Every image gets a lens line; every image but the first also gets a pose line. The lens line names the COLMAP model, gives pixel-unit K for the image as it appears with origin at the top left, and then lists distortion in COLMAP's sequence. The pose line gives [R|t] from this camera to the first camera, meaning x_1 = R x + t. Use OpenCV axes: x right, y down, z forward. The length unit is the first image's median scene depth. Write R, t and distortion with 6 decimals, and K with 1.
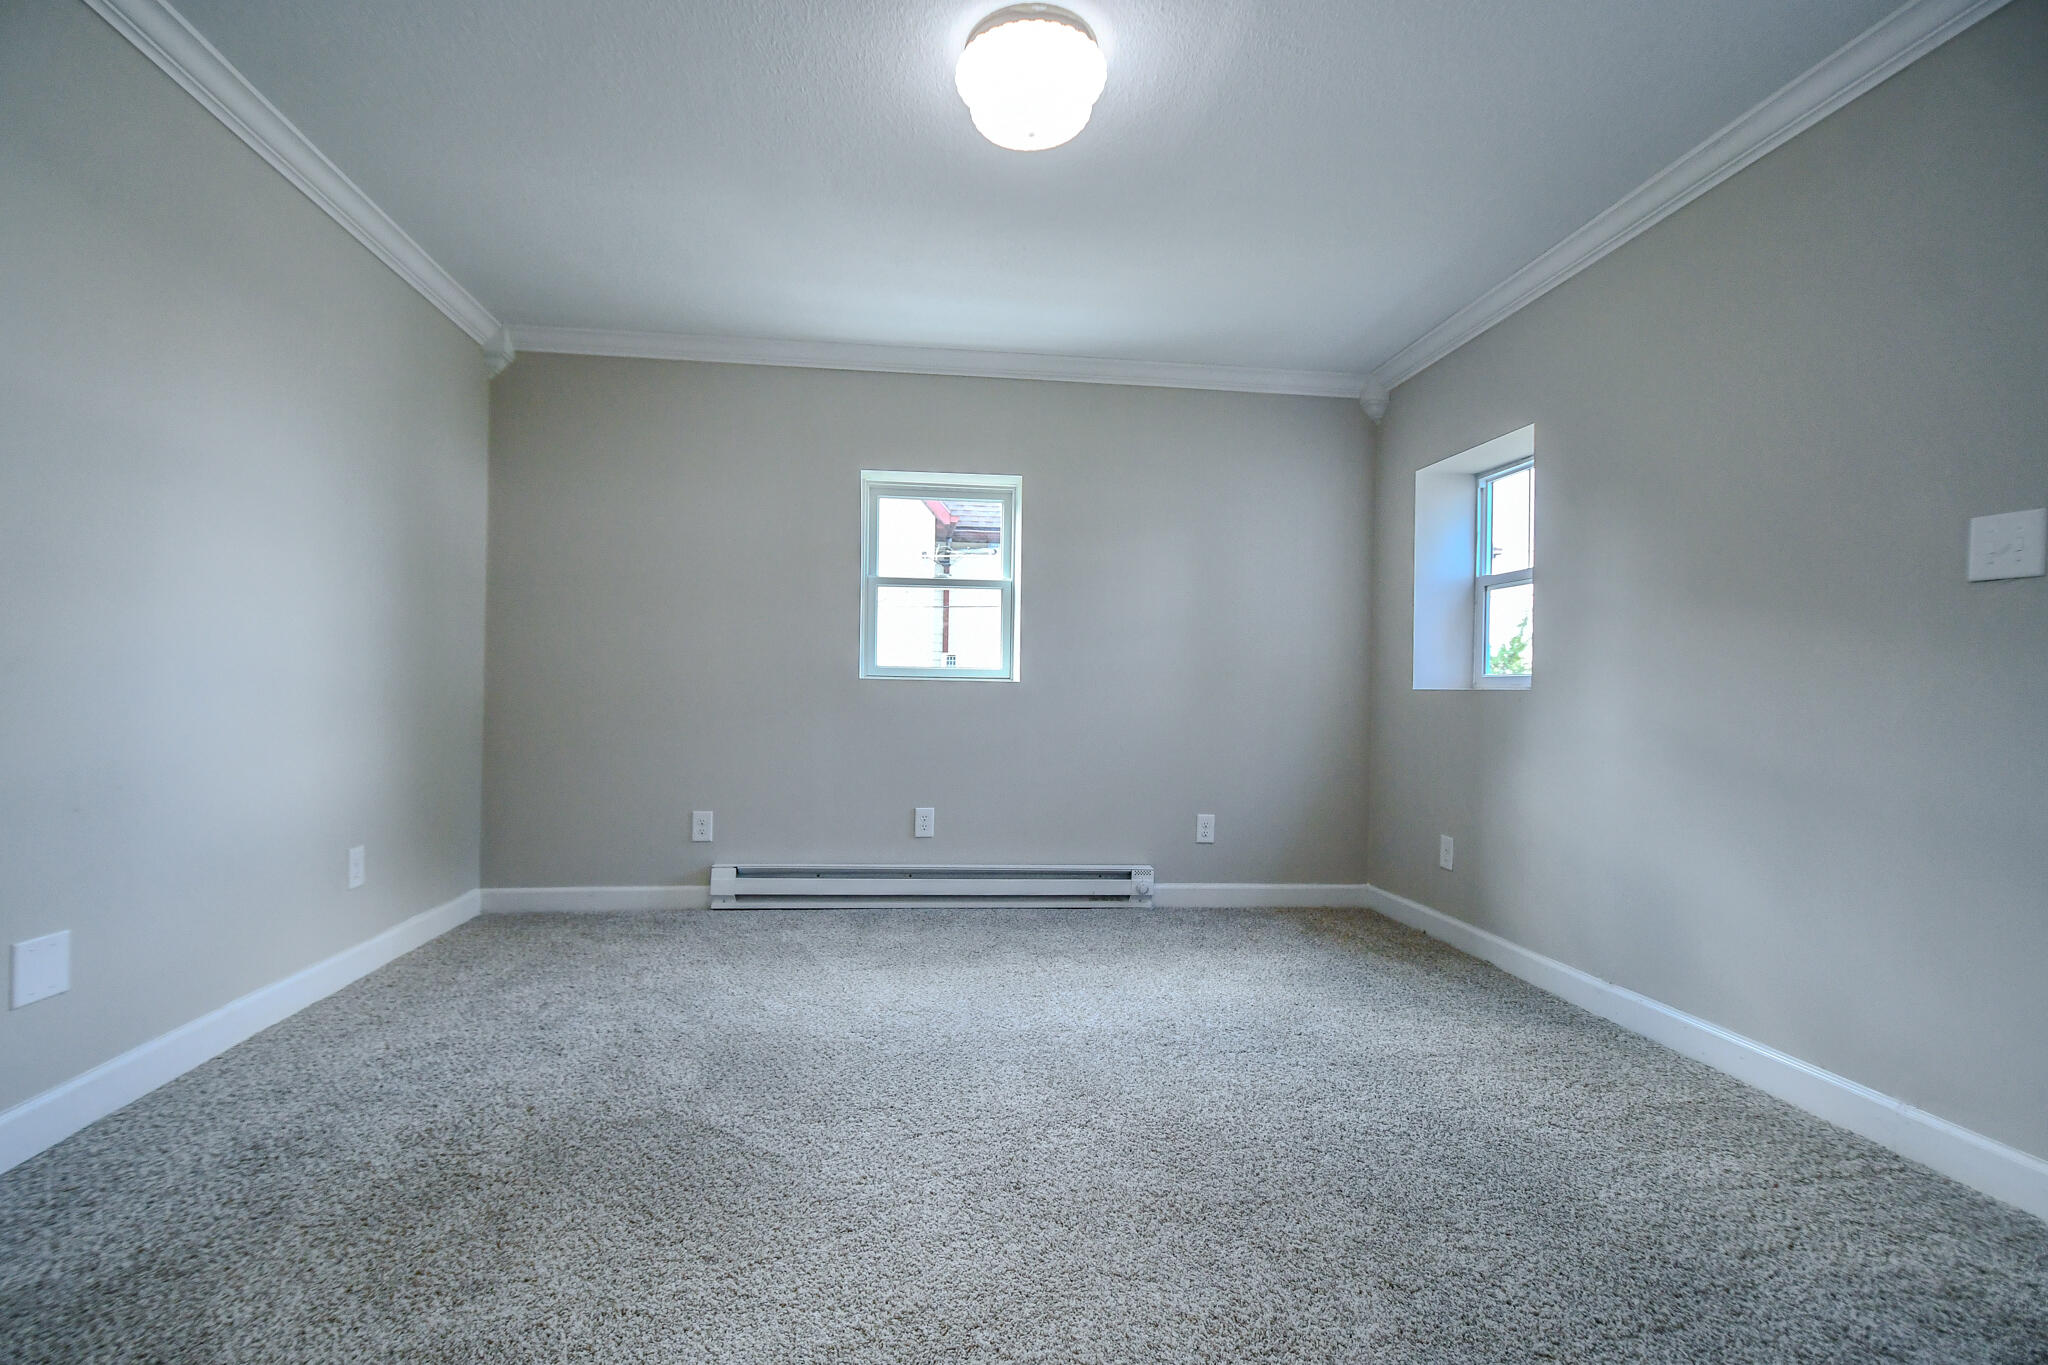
lens RADIAL K [[892.3, 0, 996.2], [0, 892.3, 693.8], [0, 0, 1]] dist [0.008149, -0.016442]
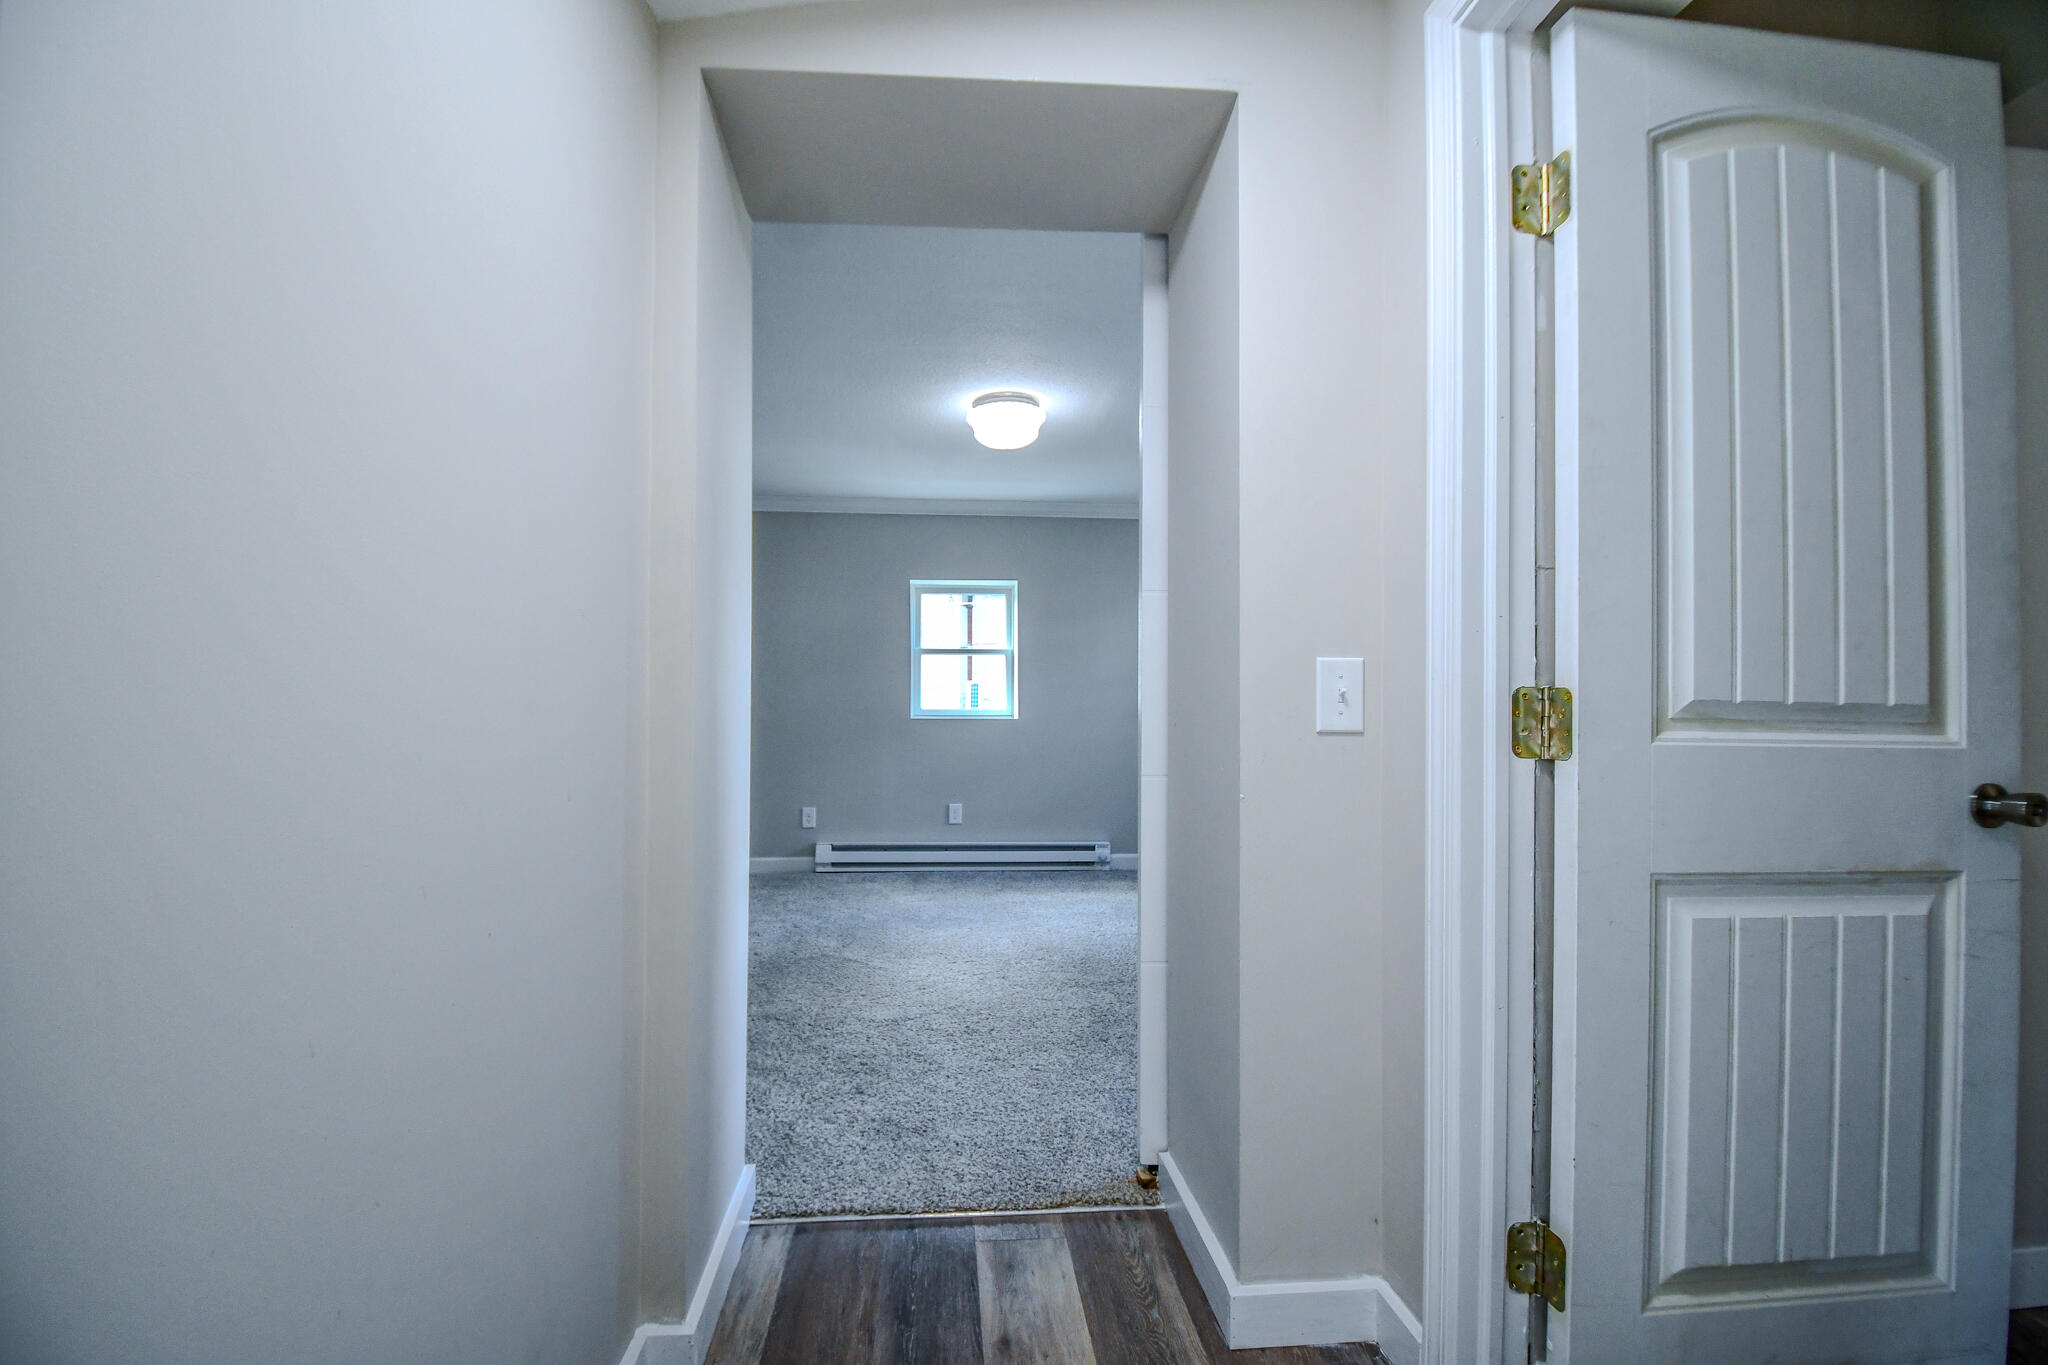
lens RADIAL K [[892.3, 0, 996.2], [0, 892.3, 693.8], [0, 0, 1]] dist [0.008149, -0.016442]
pose [[0.999431, -0.015269, -0.030086, 0.036385], [0.014841, 0.999786, -0.014397, -0.034712], [0.030300, 0.013942, 0.999444, -0.496658]]
